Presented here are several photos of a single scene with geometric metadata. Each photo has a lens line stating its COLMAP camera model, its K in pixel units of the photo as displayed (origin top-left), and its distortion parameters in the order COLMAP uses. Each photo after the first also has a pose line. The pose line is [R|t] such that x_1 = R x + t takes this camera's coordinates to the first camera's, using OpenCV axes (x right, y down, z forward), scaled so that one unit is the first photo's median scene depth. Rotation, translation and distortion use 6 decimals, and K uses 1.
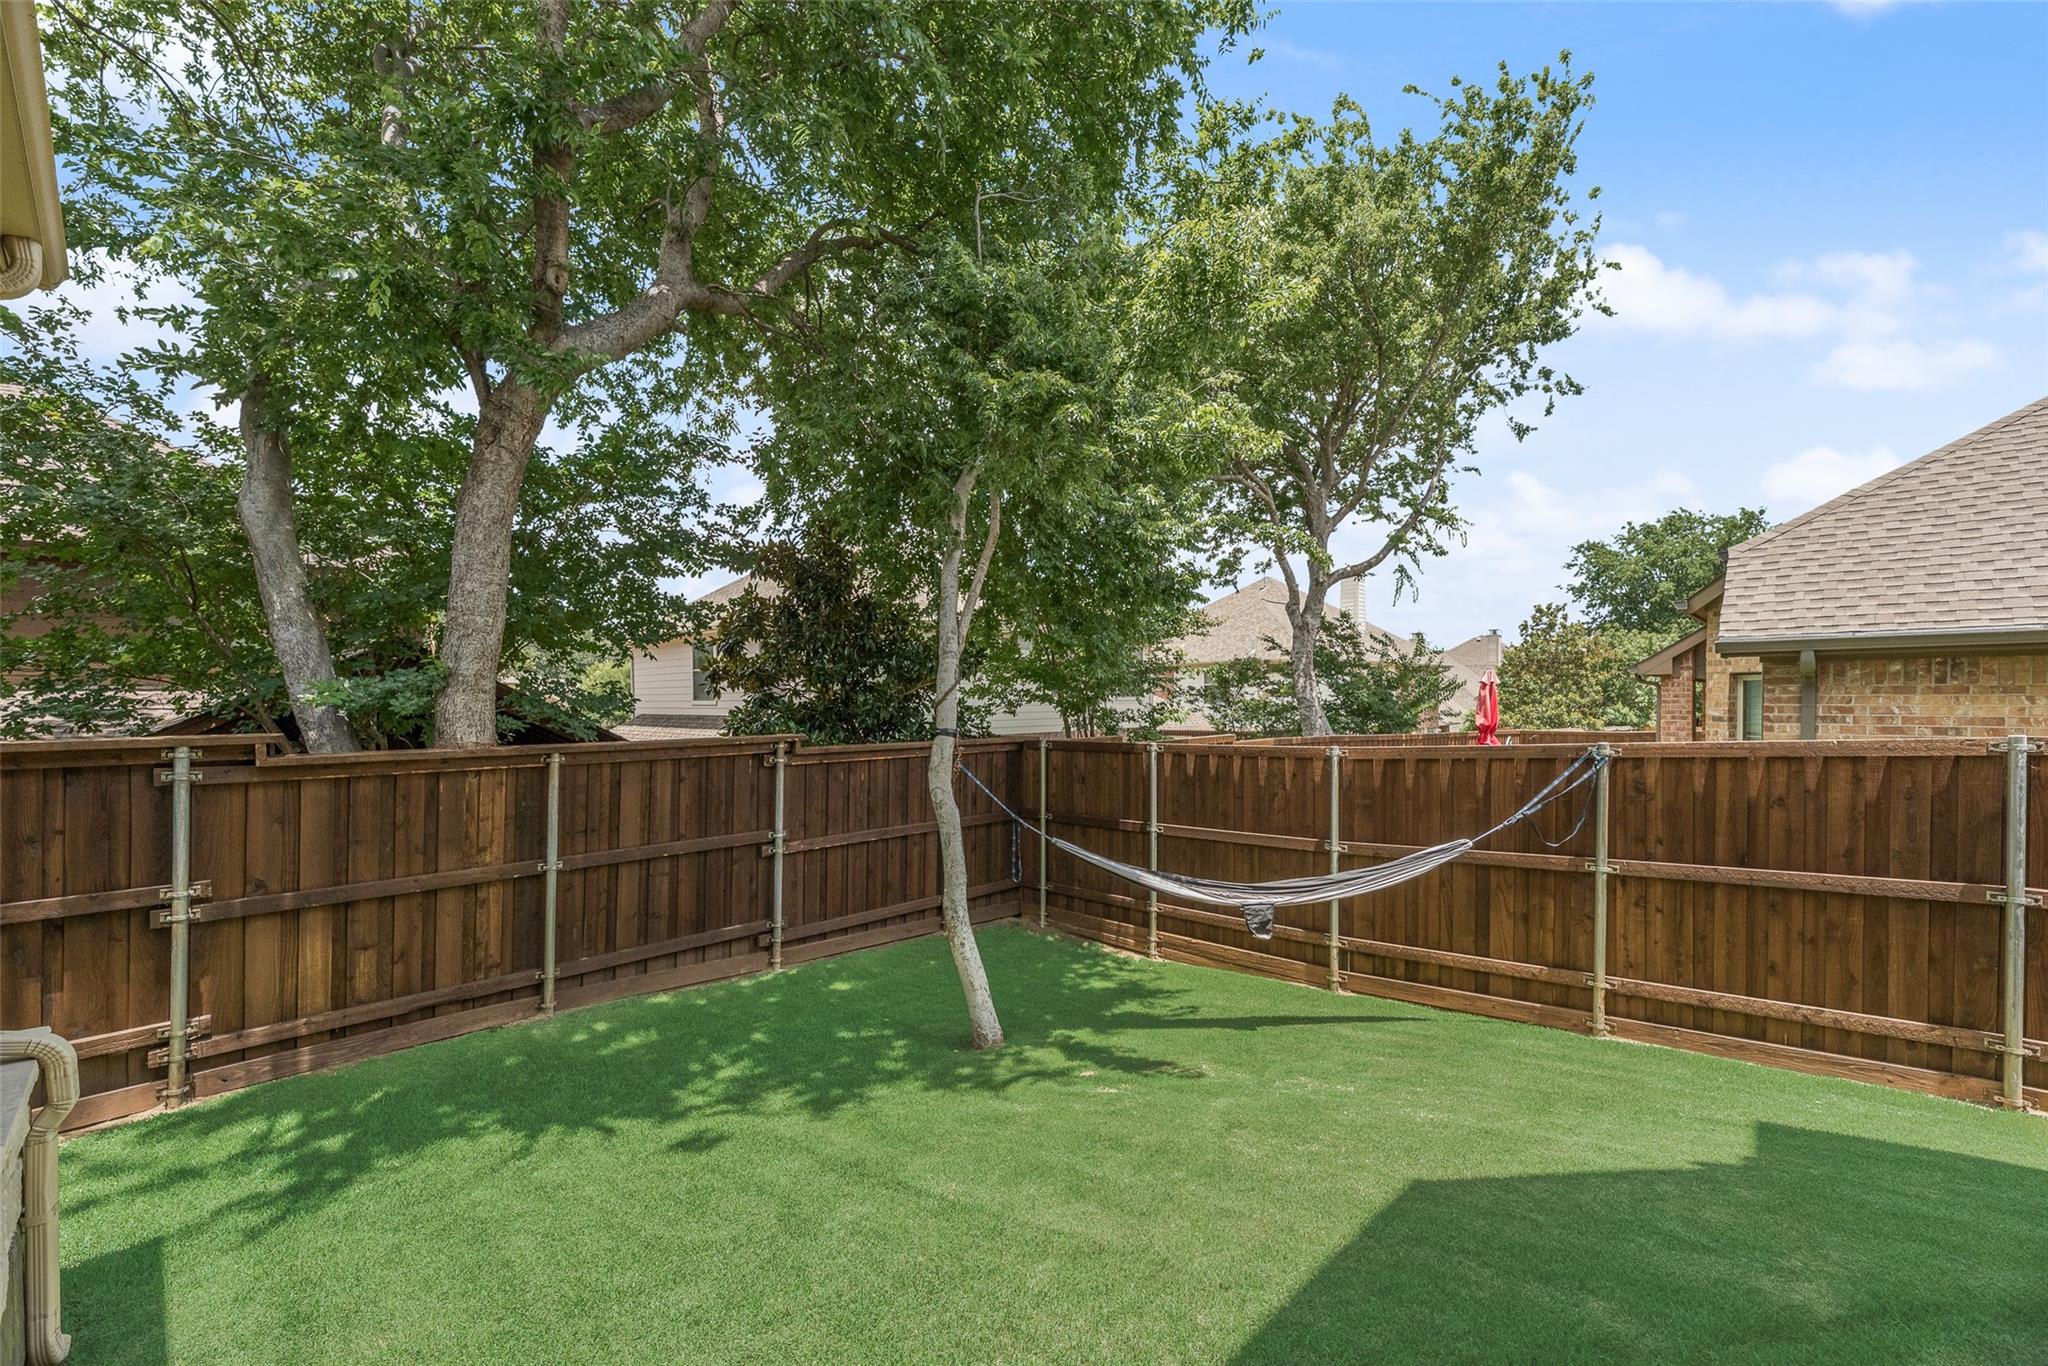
lens RADIAL K [[826.6, 0, 1020.4], [0, 826.6, 731.8], [0, 0, 1]] dist [-0.001211, -0.000438]
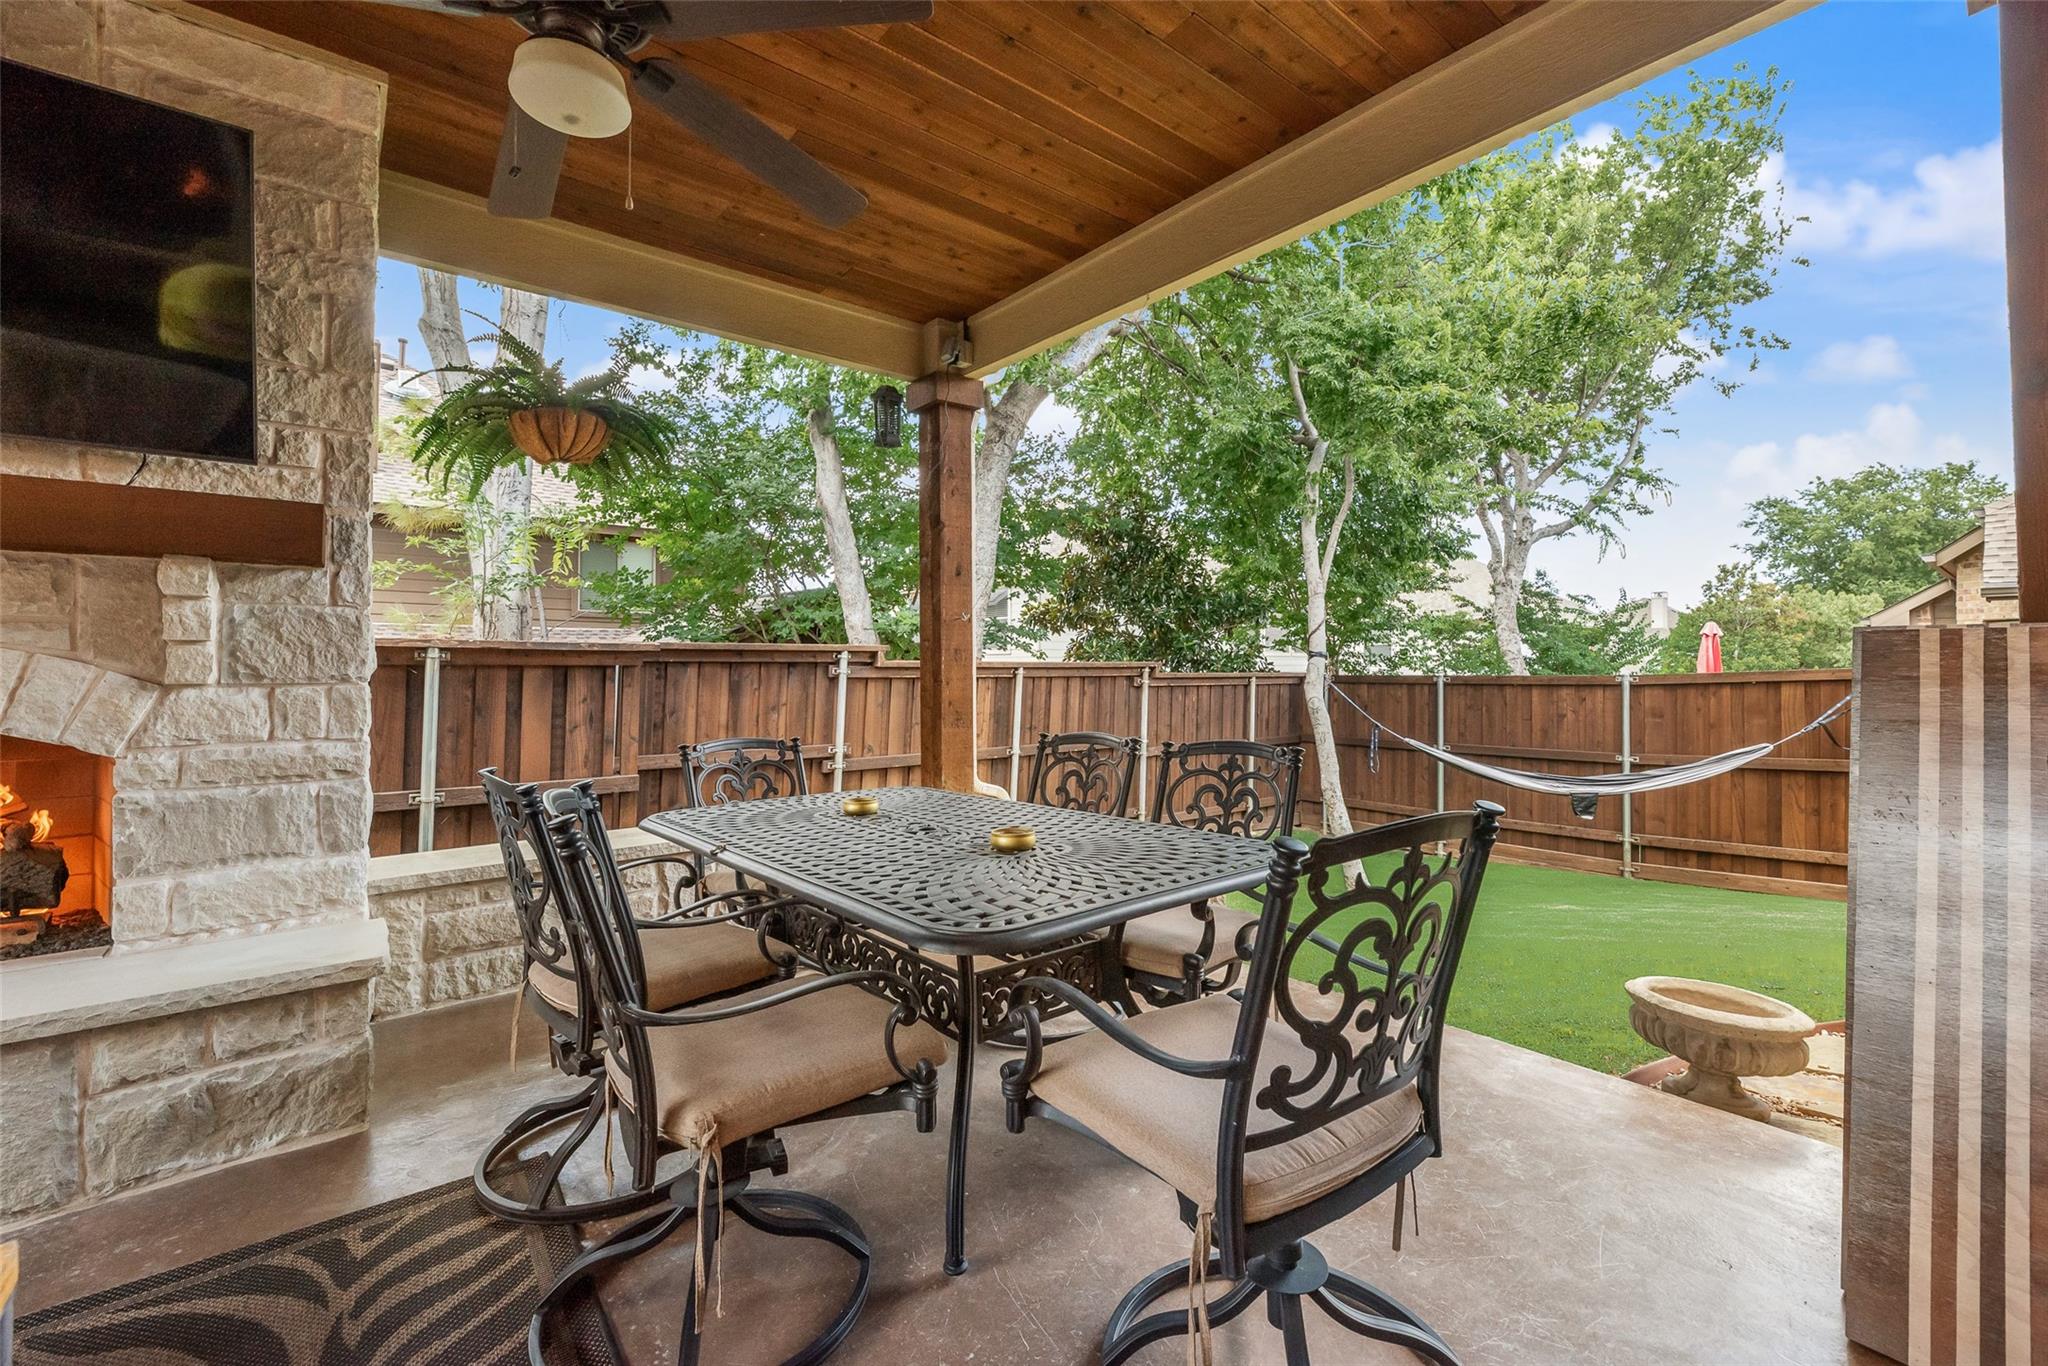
lens RADIAL K [[826.6, 0, 1034.9], [0, 826.6, 666.3], [0, 0, 1]] dist [-0.001211, -0.000438]
pose [[0.992620, 0.011022, -0.120764, -0.121985], [-0.015214, 0.999311, -0.033844, 0.022489], [0.120308, 0.035431, 0.992104, -0.109804]]
